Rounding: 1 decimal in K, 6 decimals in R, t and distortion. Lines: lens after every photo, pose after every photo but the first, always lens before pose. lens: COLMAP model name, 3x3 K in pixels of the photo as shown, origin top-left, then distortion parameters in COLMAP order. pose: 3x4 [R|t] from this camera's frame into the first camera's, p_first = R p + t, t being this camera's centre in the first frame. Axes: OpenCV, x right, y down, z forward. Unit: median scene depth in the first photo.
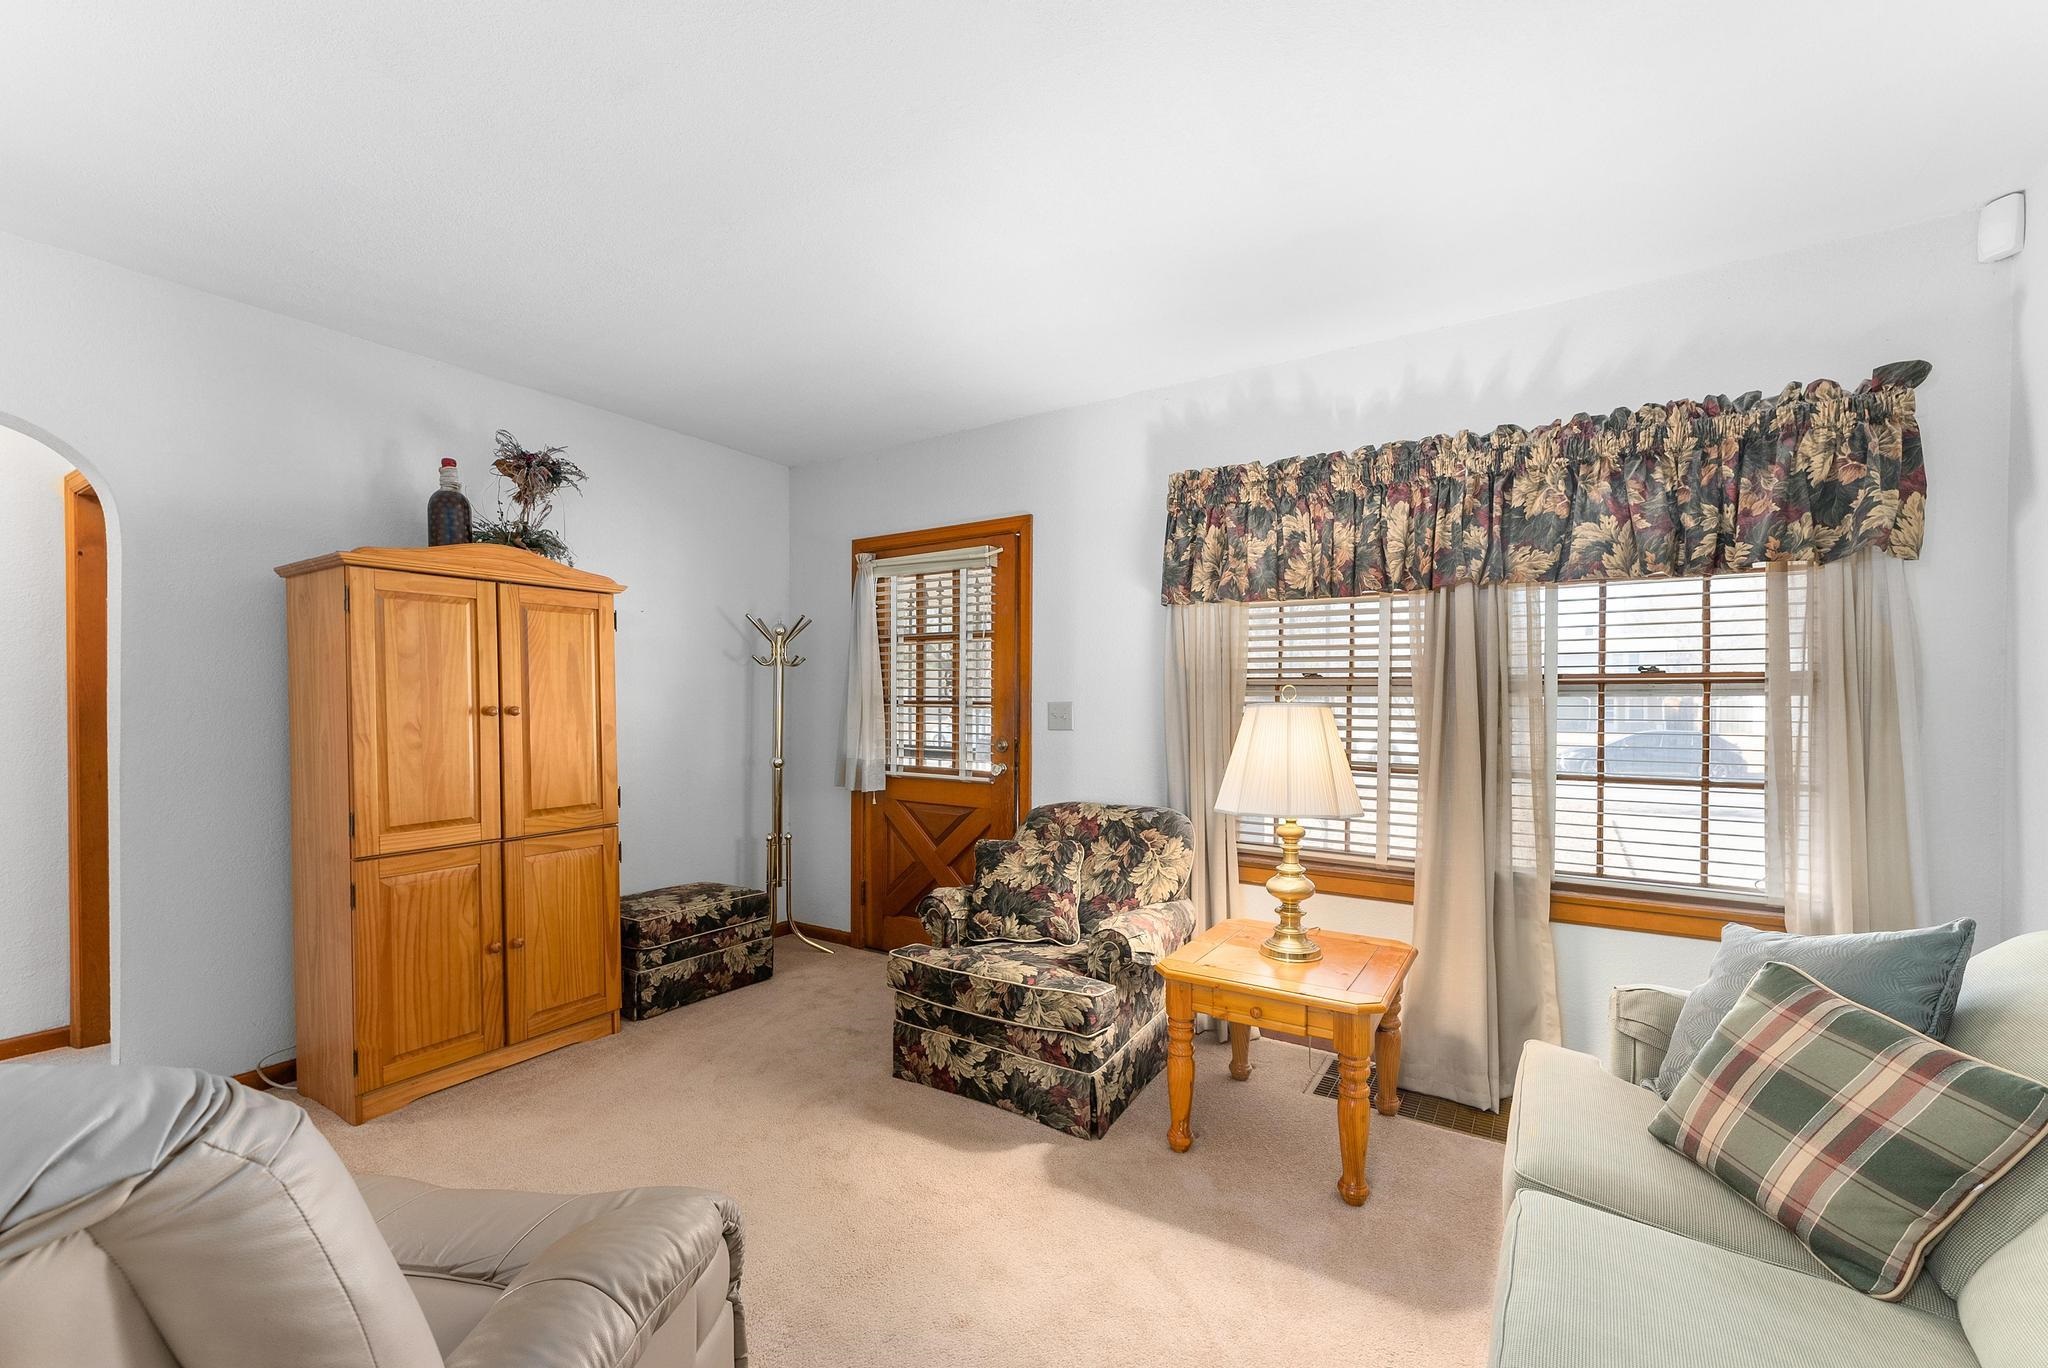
lens RADIAL K [[843.0, 0, 1030.5], [0, 843.0, 696.2], [0, 0, 1]] dist [0.001024, 0.000051]
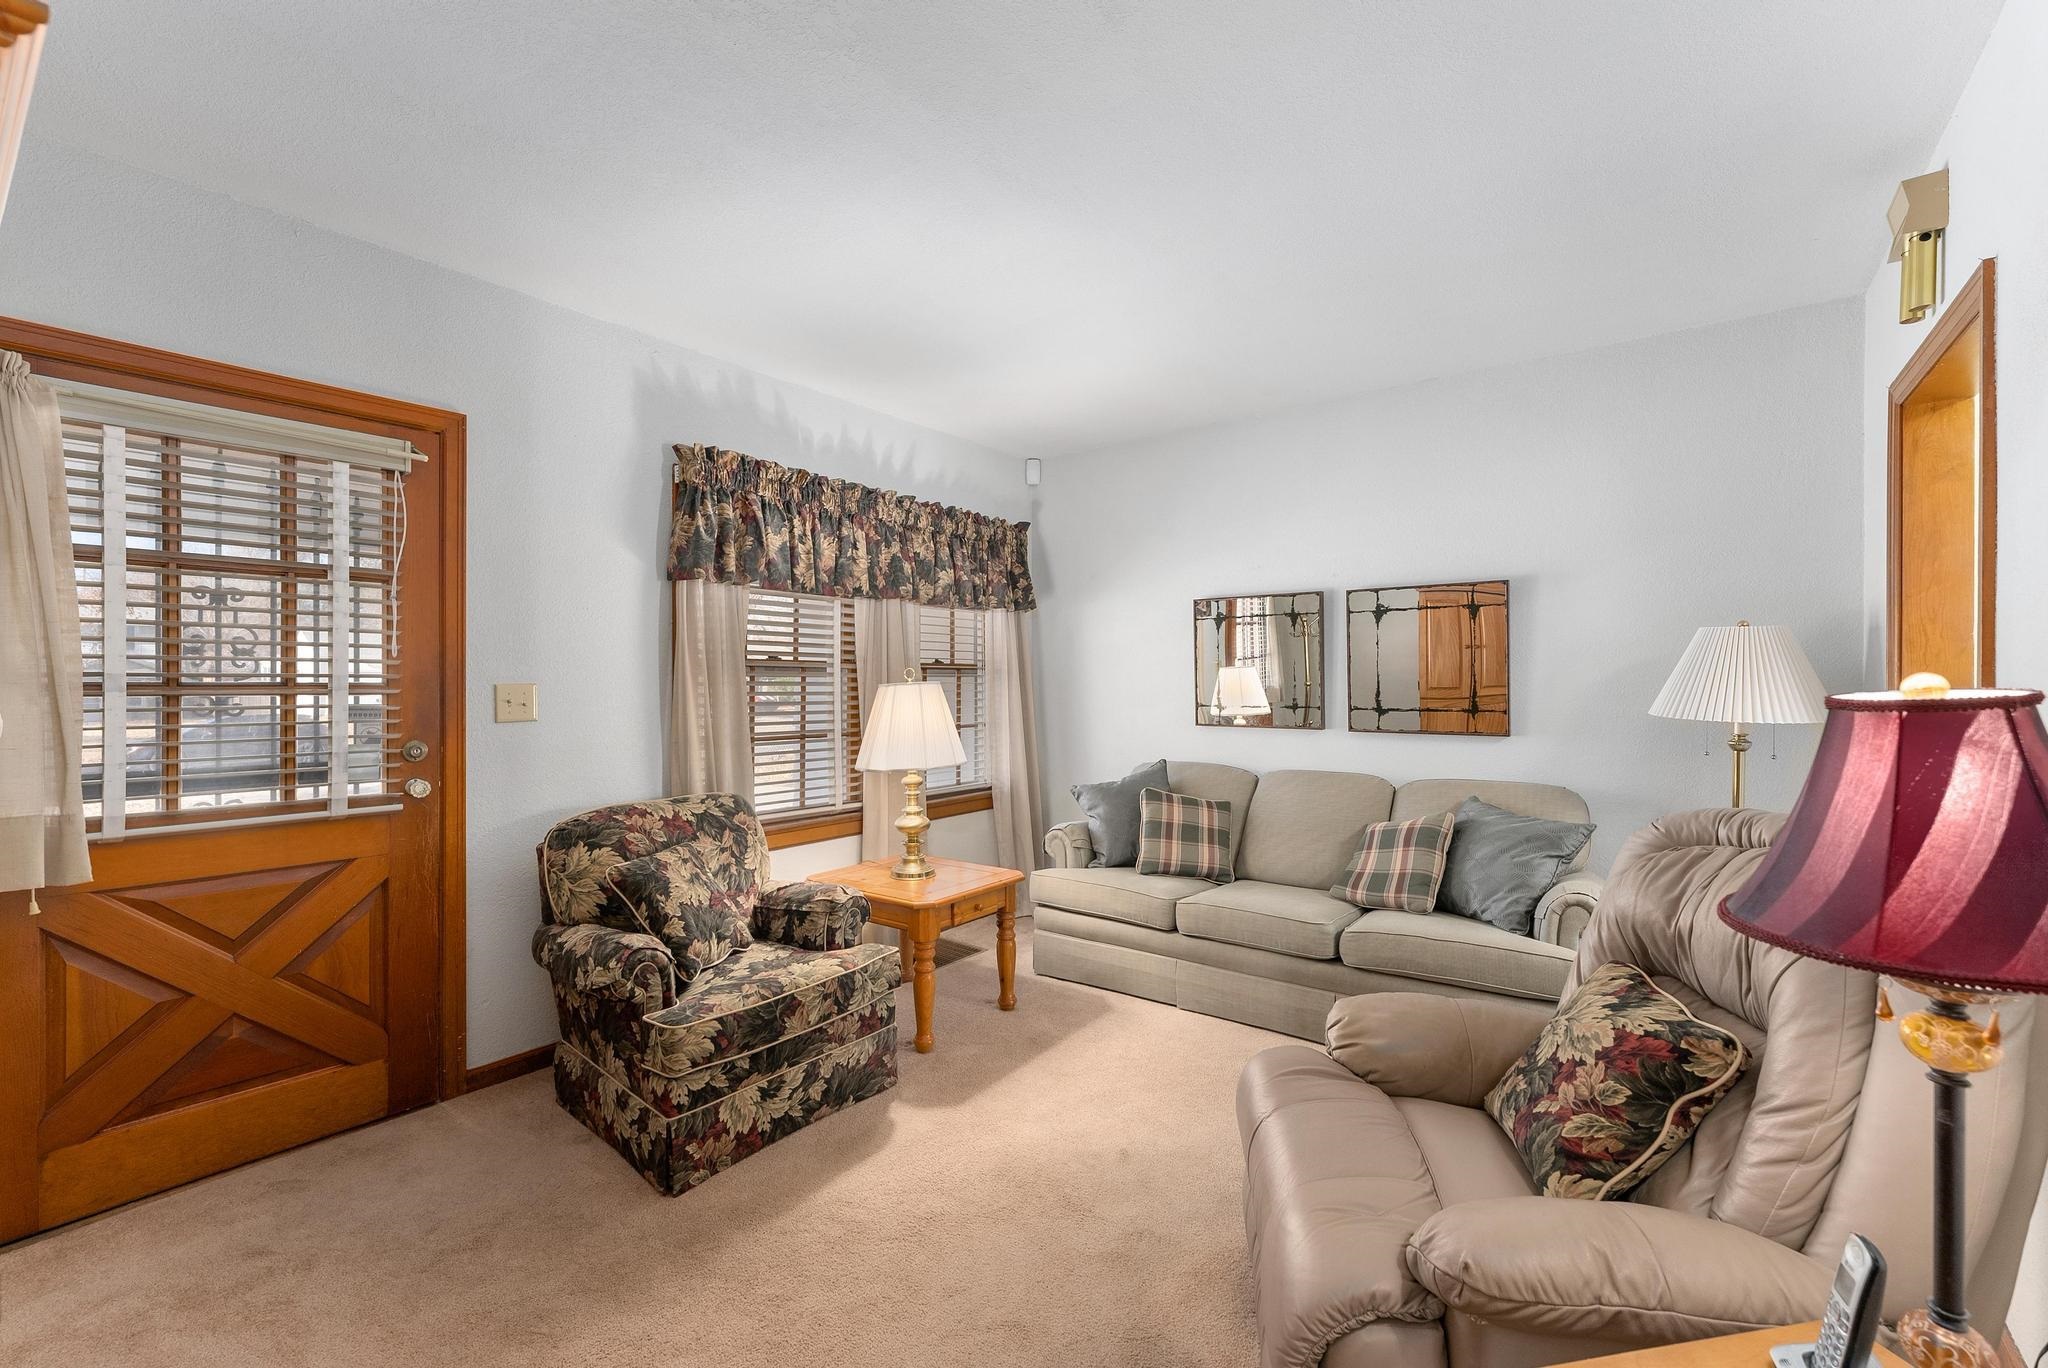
lens RADIAL K [[854.6, 0, 1030.5], [0, 854.6, 662.7], [0, 0, 1]] dist [-0.000268, 0.000194]
pose [[0.081904, 0.017774, 0.996482, -0.812482], [-0.001423, 0.999842, -0.017717, 0.001322], [-0.996639, 0.000033, 0.081916, 0.582835]]
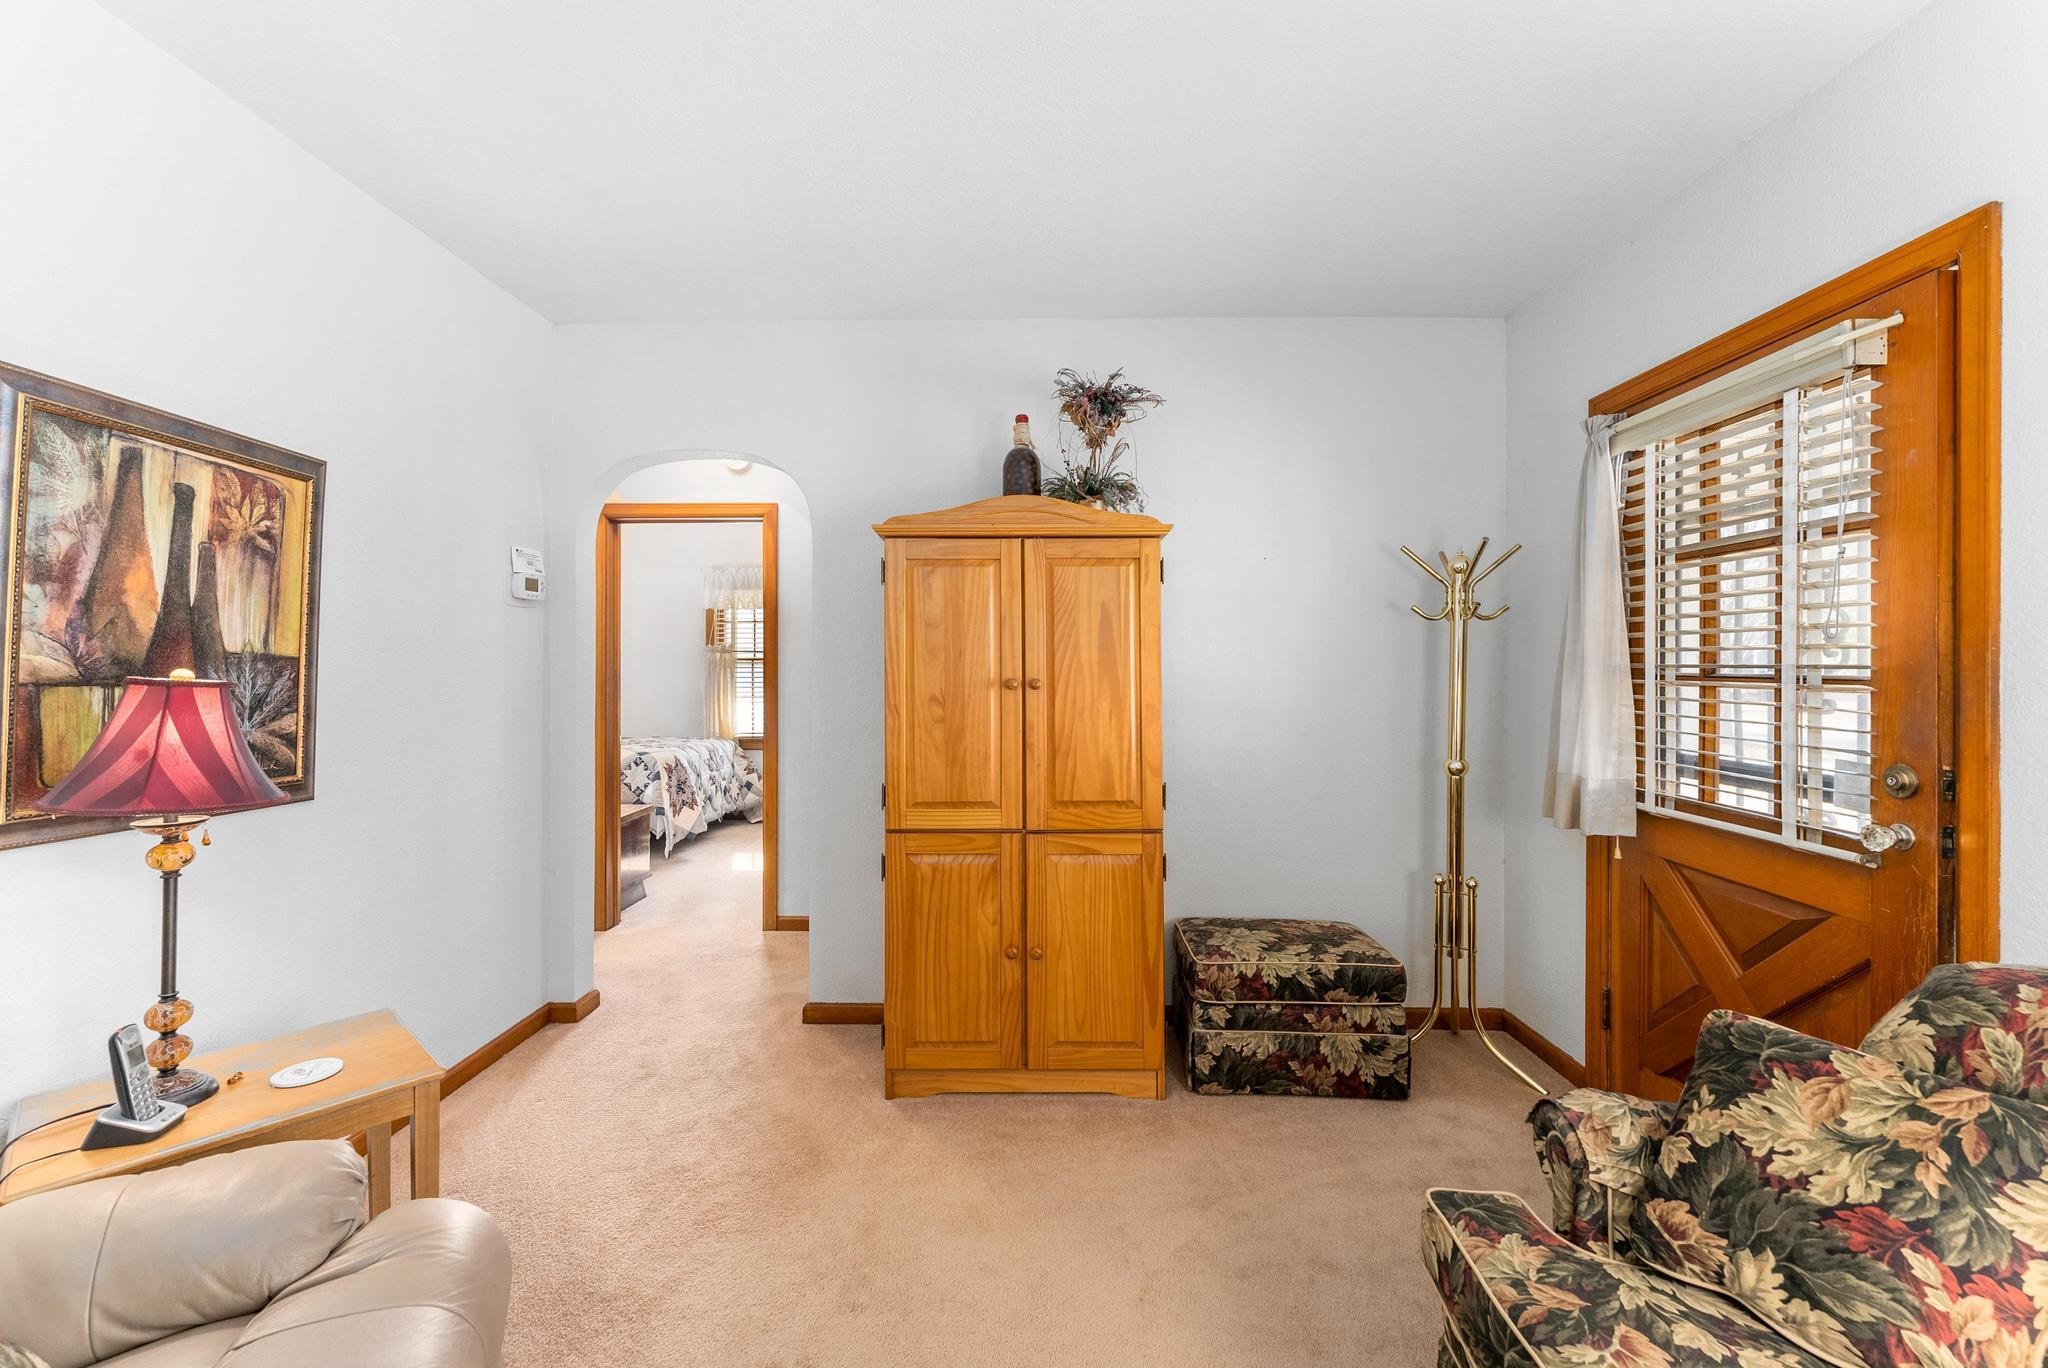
lens RADIAL K [[854.6, 0, 1030.5], [0, 854.6, 662.7], [0, 0, 1]] dist [-0.000268, 0.000194]
pose [[0.528627, -0.005729, -0.848835, 0.122575], [0.002936, 0.999984, -0.004920, -0.000078], [0.848849, 0.000108, 0.528635, 0.500137]]
